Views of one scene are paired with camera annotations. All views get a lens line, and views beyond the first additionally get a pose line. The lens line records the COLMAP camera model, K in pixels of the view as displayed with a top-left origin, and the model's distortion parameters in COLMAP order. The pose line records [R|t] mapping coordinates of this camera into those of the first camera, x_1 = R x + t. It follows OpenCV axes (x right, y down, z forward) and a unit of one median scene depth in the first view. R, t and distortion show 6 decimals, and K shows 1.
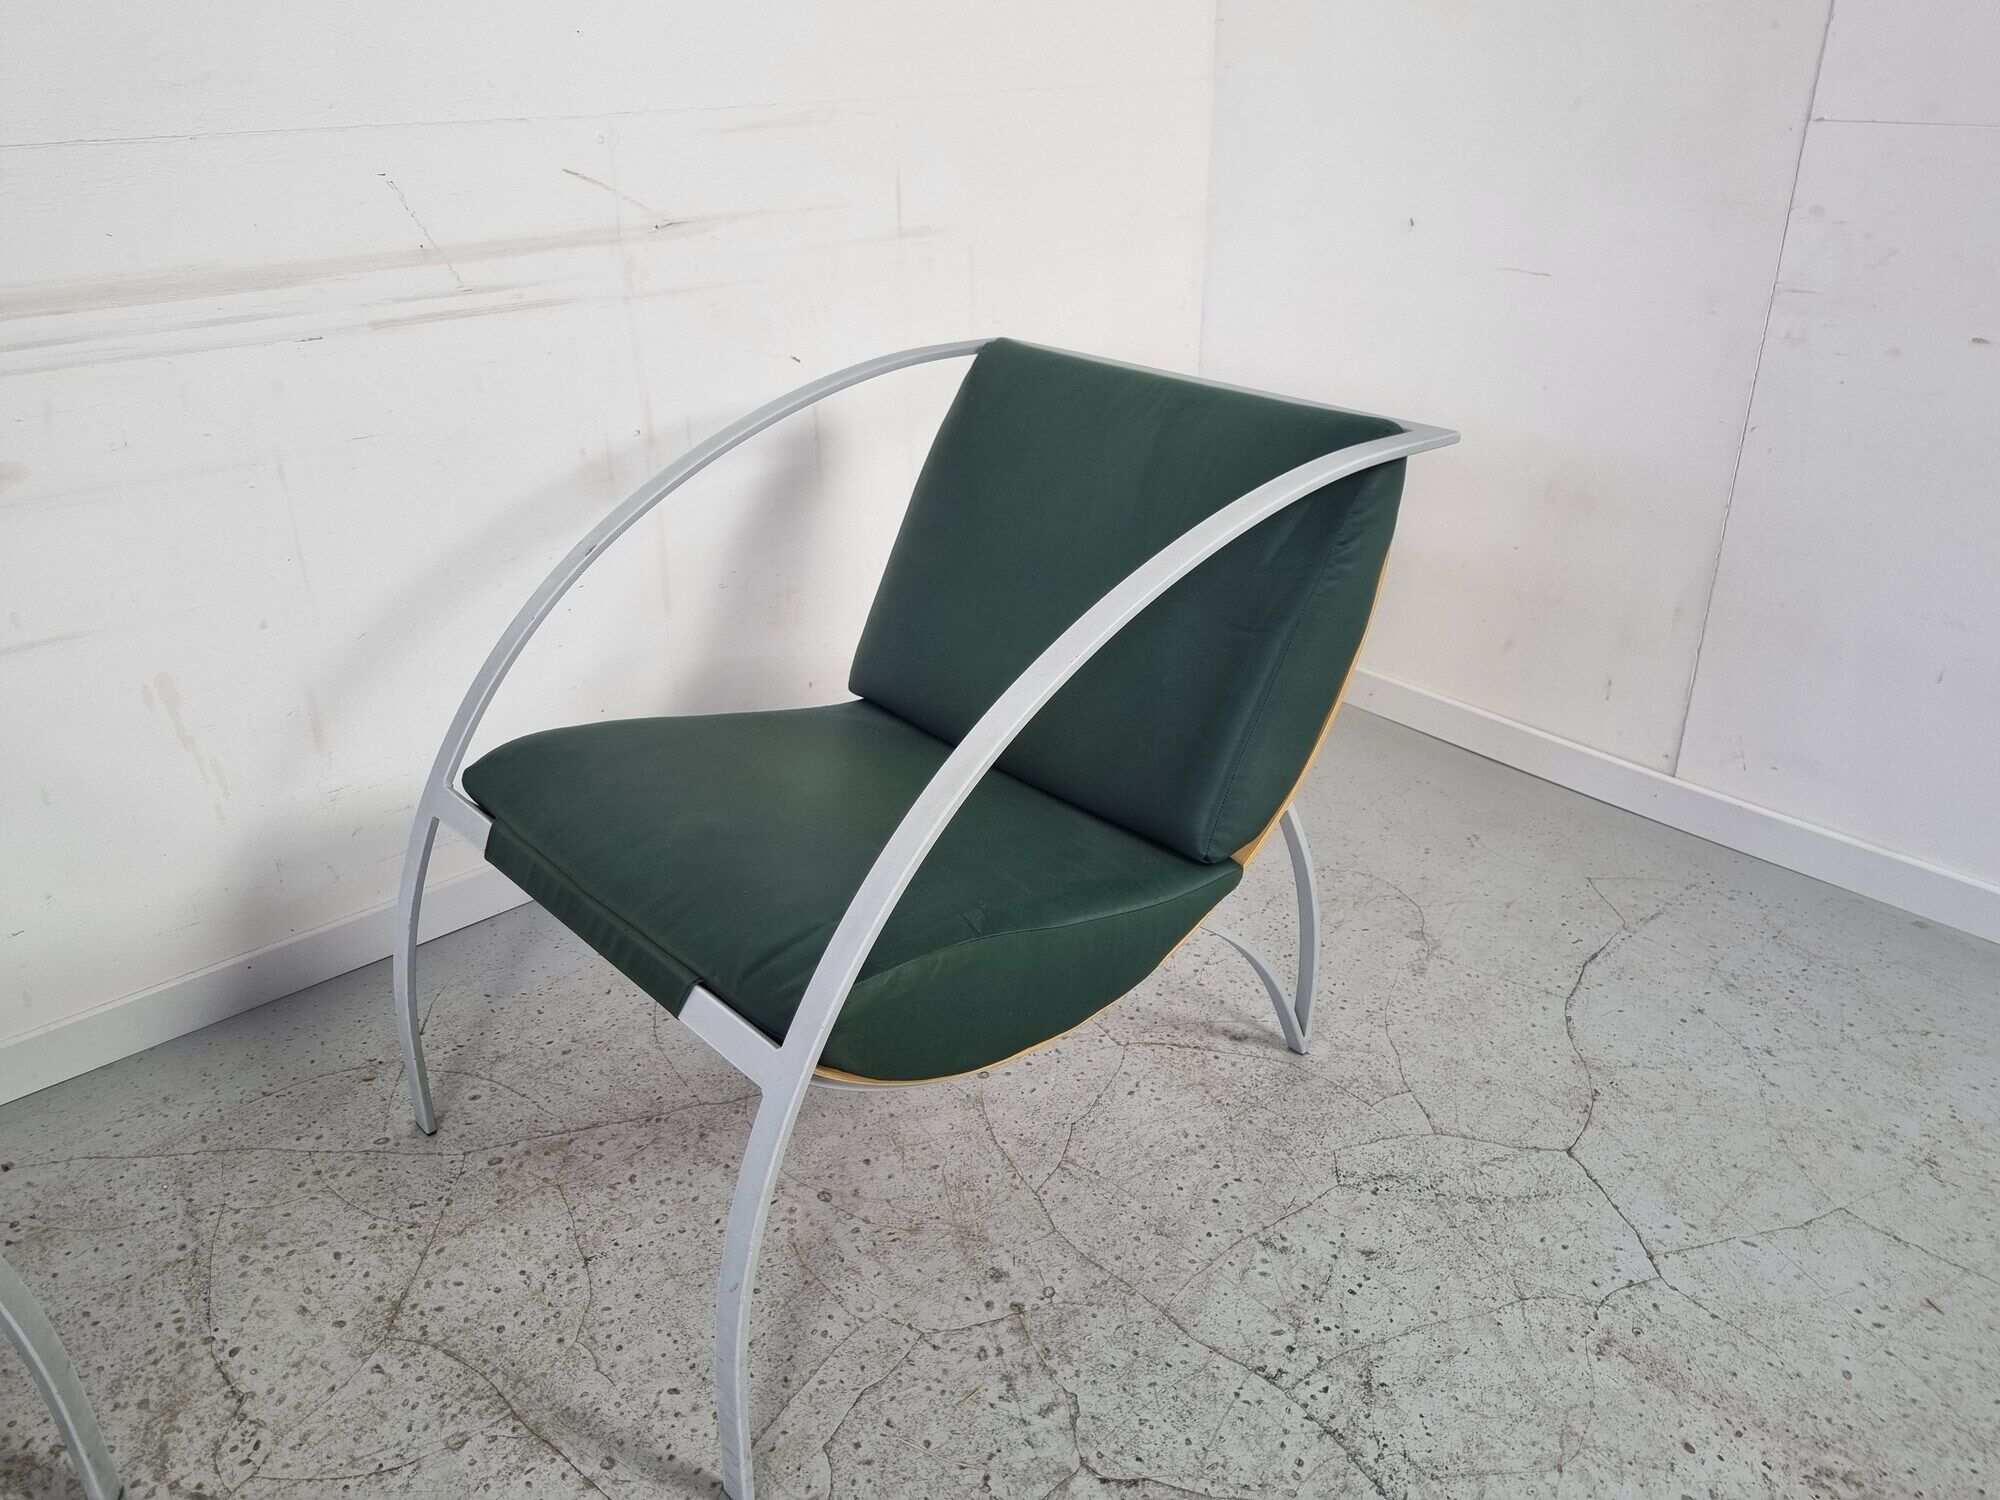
lens RADIAL K [[1509.1, 0, 996.6], [0, 1509.1, 716.8], [0, 0, 1]] dist [0.064244, -0.059417]
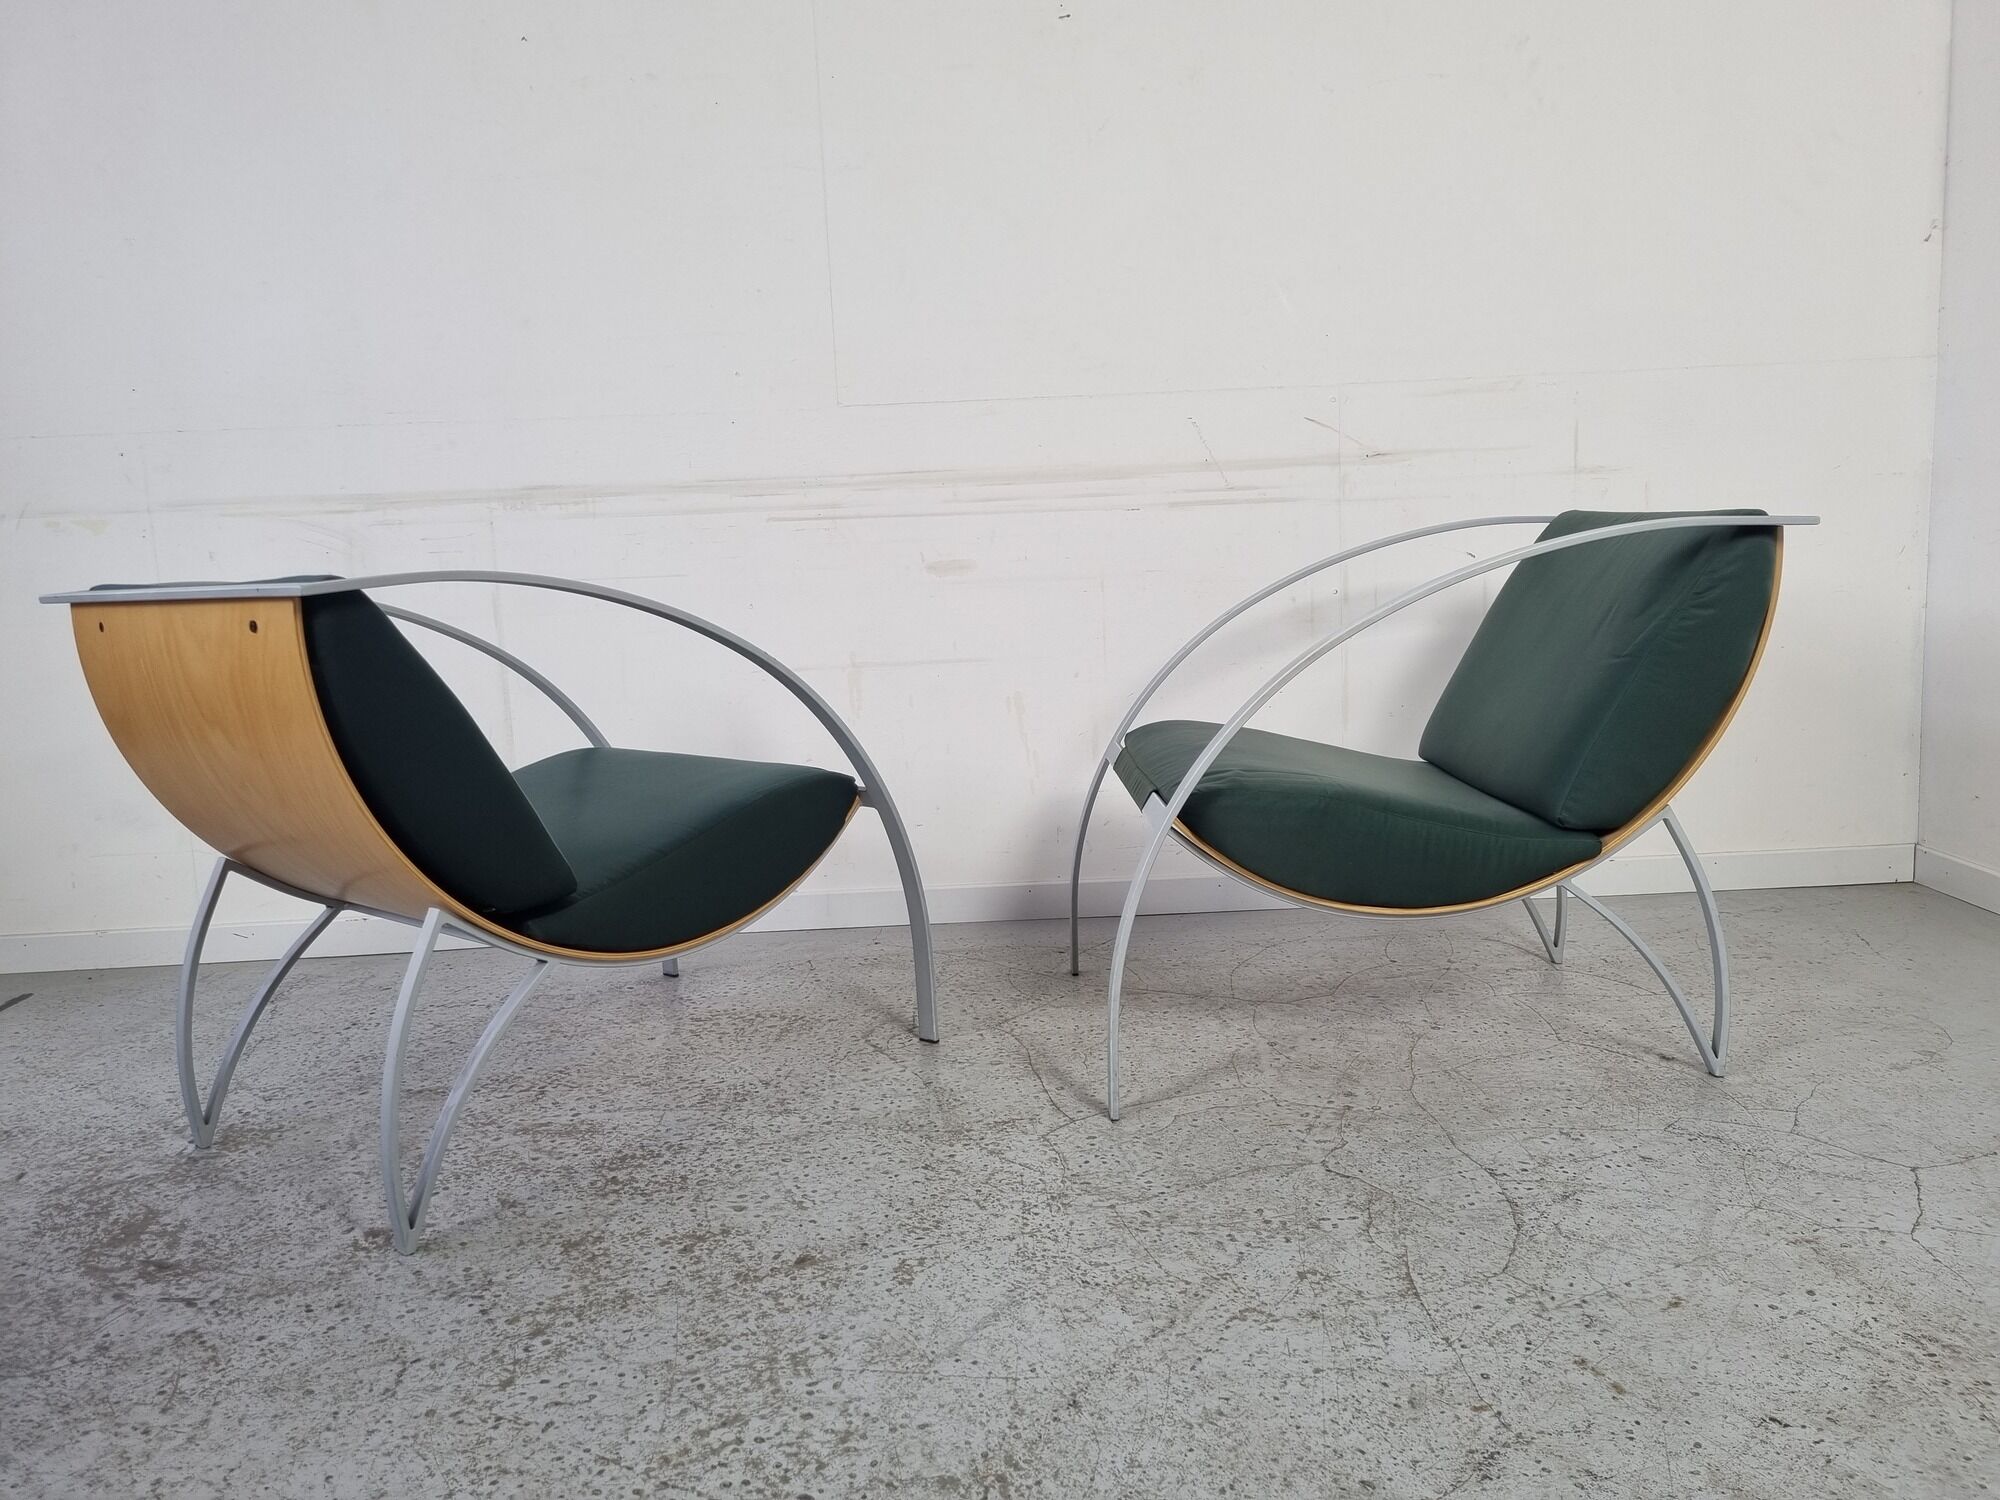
lens RADIAL K [[1509.1, 0, 995.9], [0, 1509.1, 722.8], [0, 0, 1]] dist [0.064244, -0.059417]
pose [[0.760849, 0.066389, -0.645524, 0.600096], [-0.245287, 0.950375, -0.191367, 0.377069], [0.600786, 0.303940, 0.739376, -0.294324]]
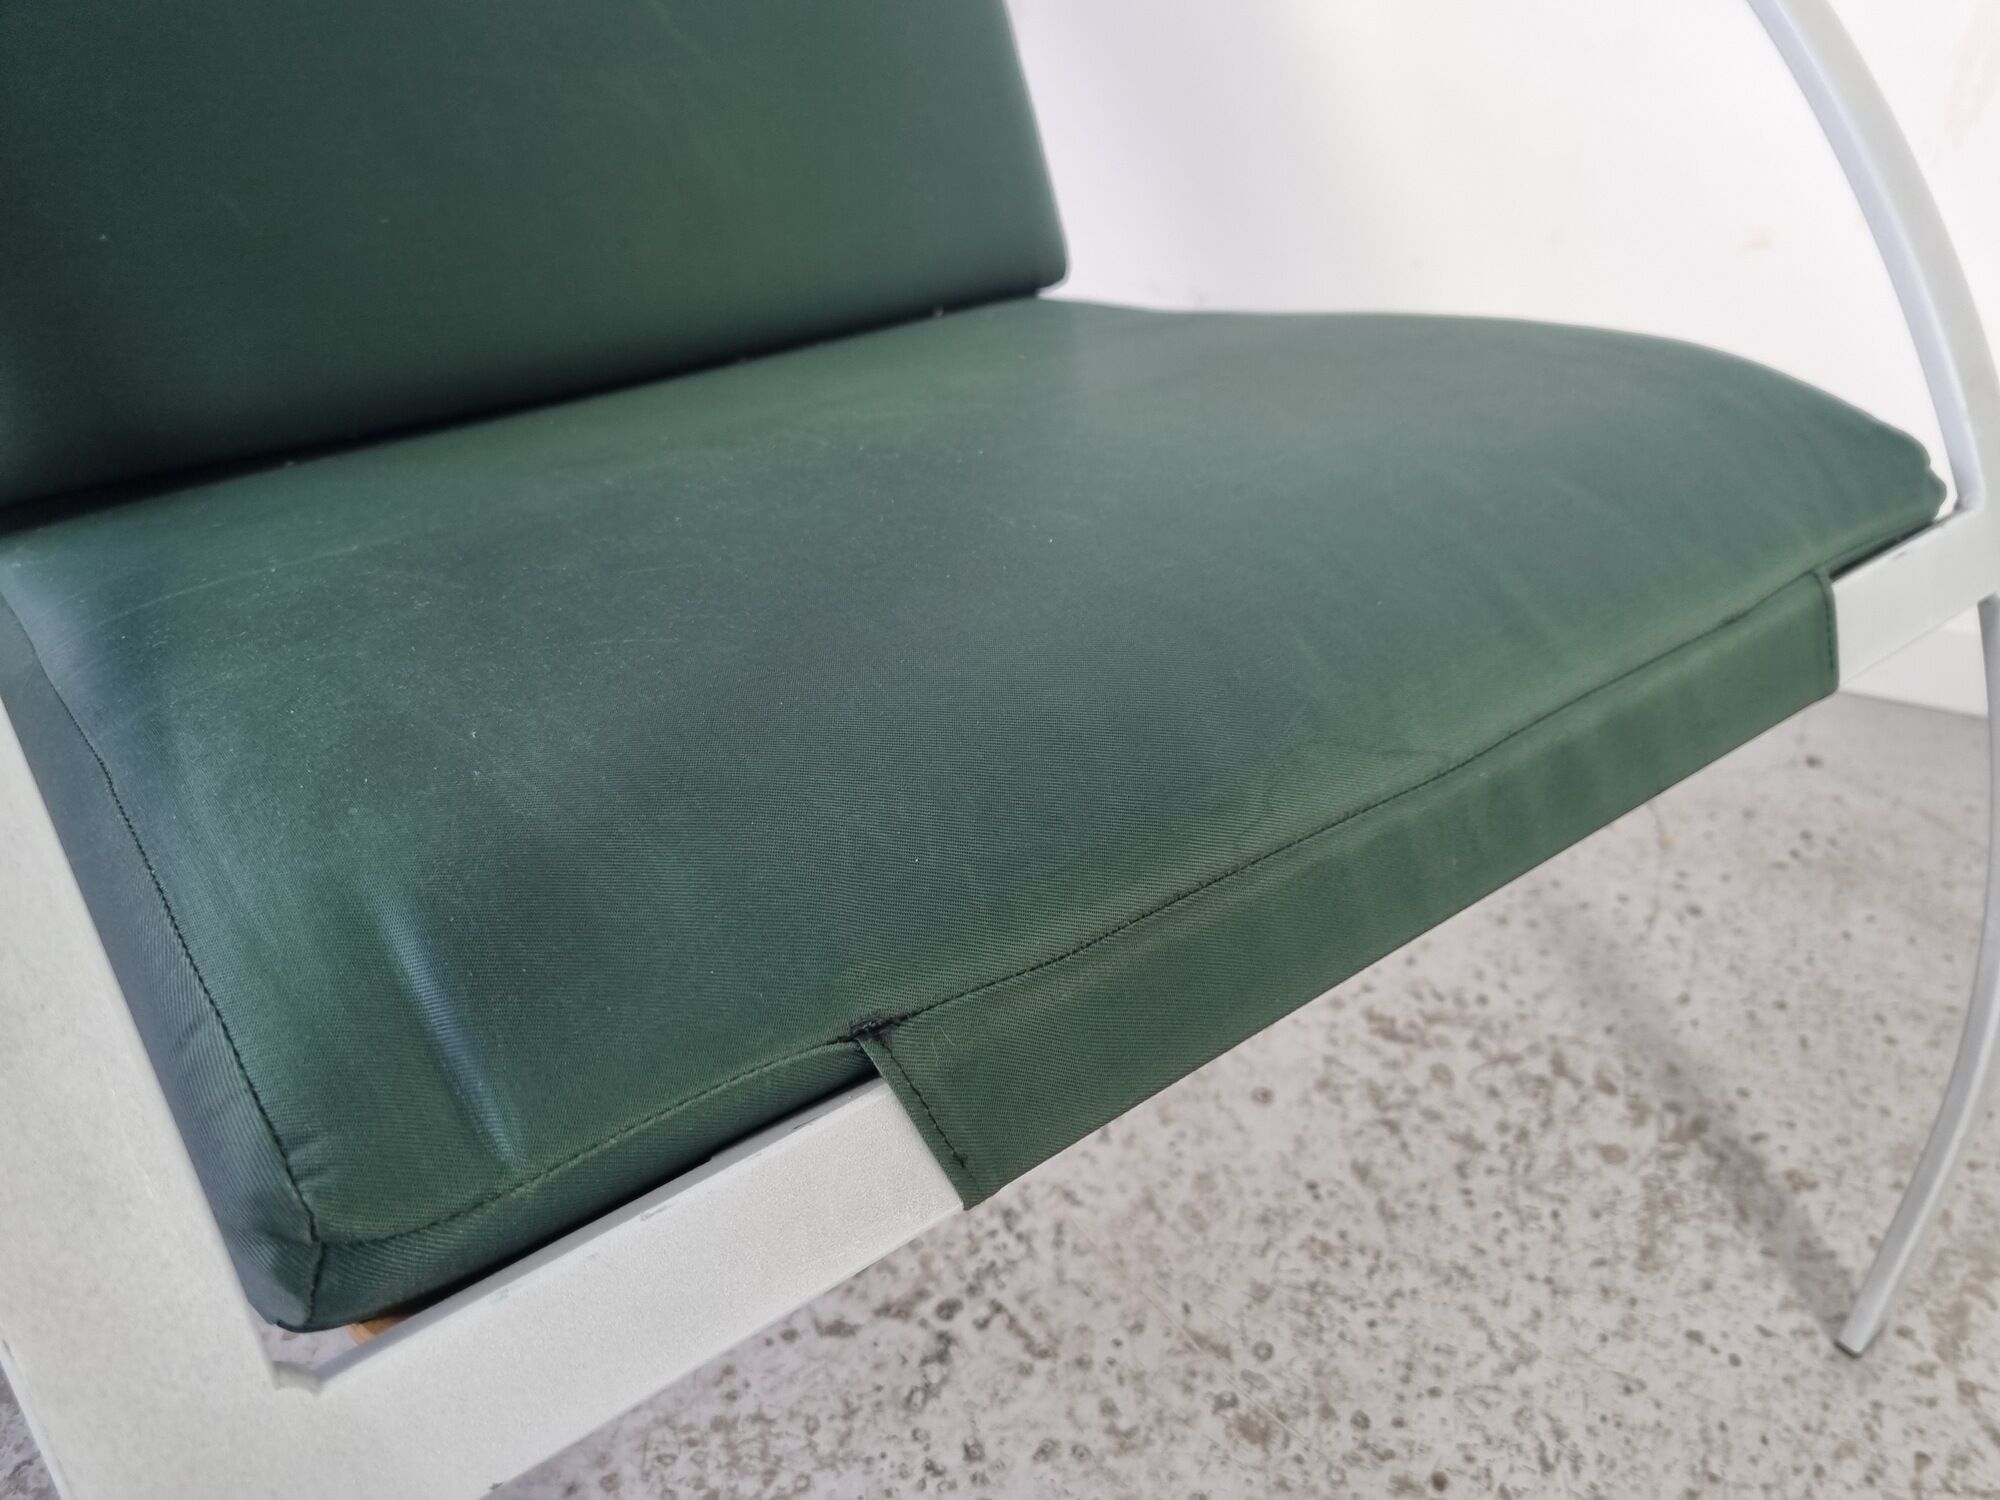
lens RADIAL K [[1509.1, 0, 1021.2], [0, 1509.1, 733.2], [0, 0, 1]] dist [0.064244, -0.059417]
pose [[0.500446, 0.505385, -0.702951, -0.367970], [-0.405832, 0.854147, 0.325167, 0.216705], [0.764758, 0.122551, 0.632556, 0.304499]]
